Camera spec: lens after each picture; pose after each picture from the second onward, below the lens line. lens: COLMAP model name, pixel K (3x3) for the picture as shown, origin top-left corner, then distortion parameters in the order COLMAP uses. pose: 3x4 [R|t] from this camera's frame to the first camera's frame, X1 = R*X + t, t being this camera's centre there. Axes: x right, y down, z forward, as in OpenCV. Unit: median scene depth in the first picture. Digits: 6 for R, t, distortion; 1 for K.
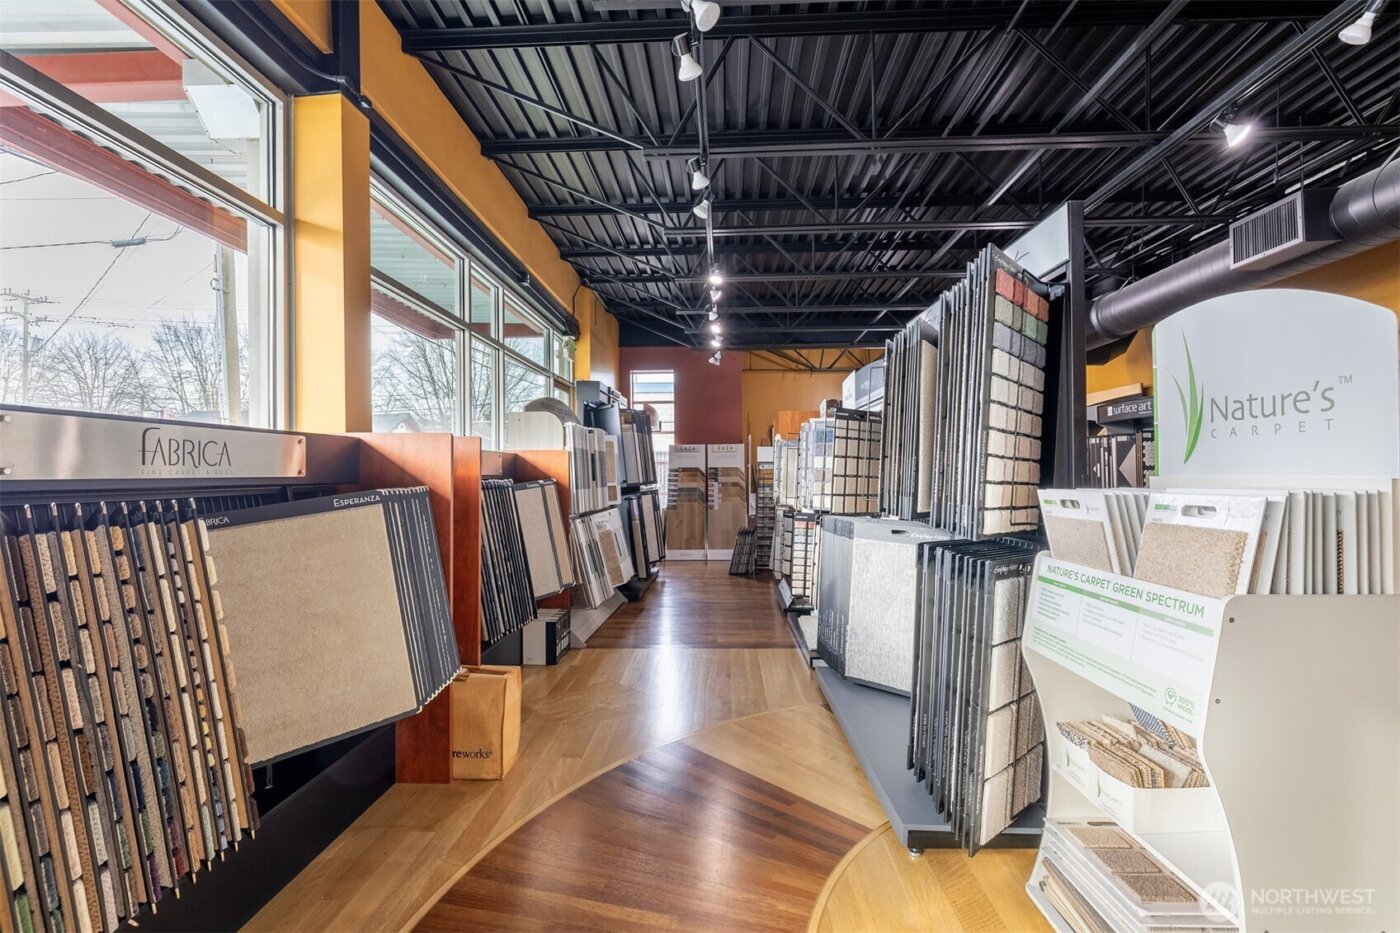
lens RADIAL K [[660.3, 0, 689.5], [0, 660.3, 470.0], [0, 0, 1]] dist [-0.006558, 0.000967]
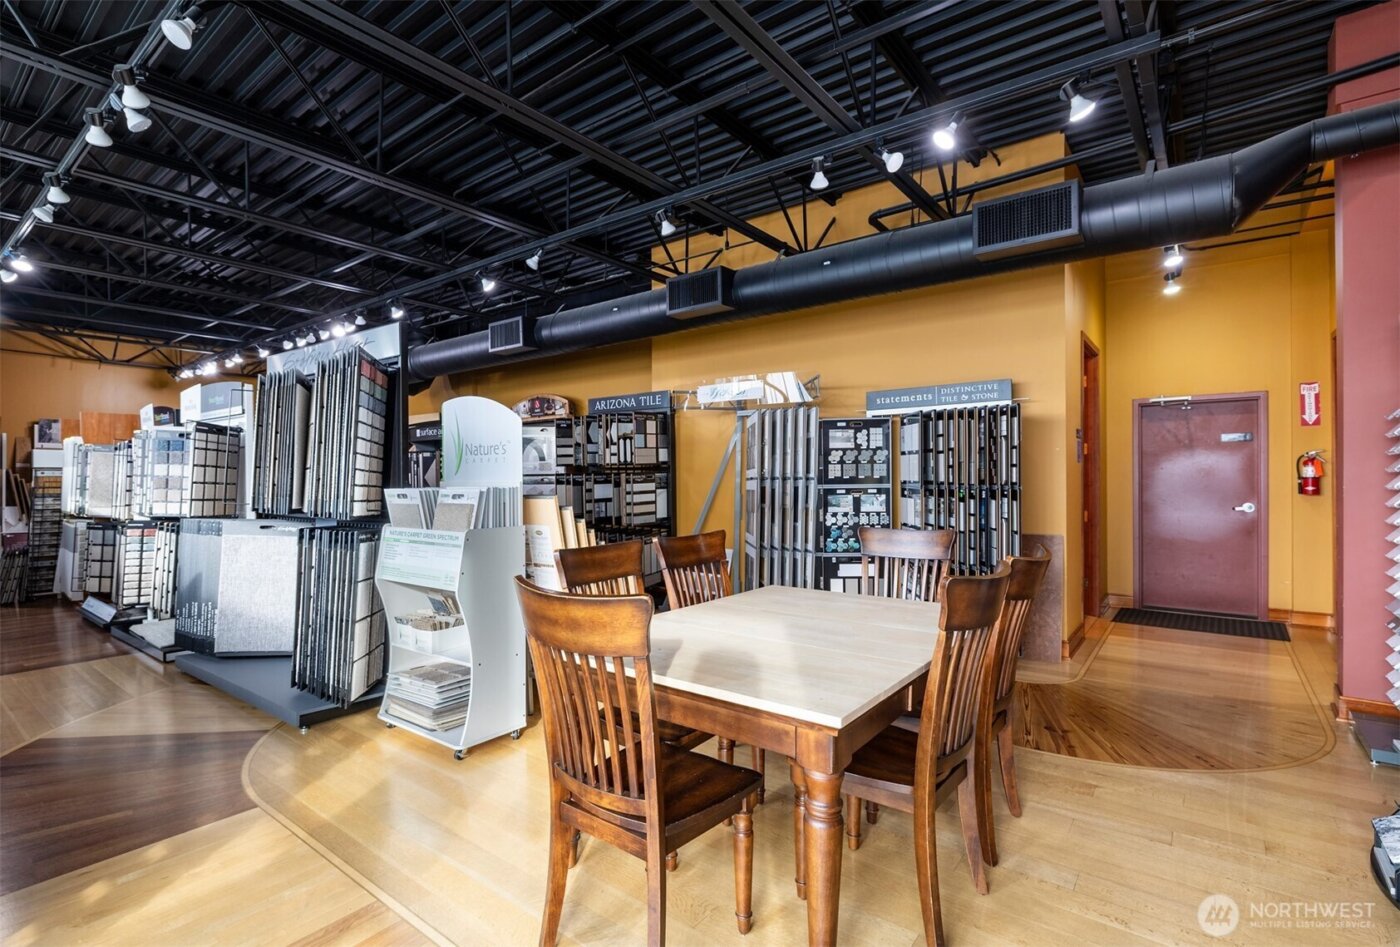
lens RADIAL K [[660.3, 0, 691.4], [0, 660.3, 477.2], [0, 0, 1]] dist [-0.006558, 0.000967]
pose [[0.570555, 0.002229, 0.821256, -0.379605], [-0.001729, 0.999997, -0.001513, -0.000935], [-0.821258, -0.000557, 0.570557, -0.573496]]
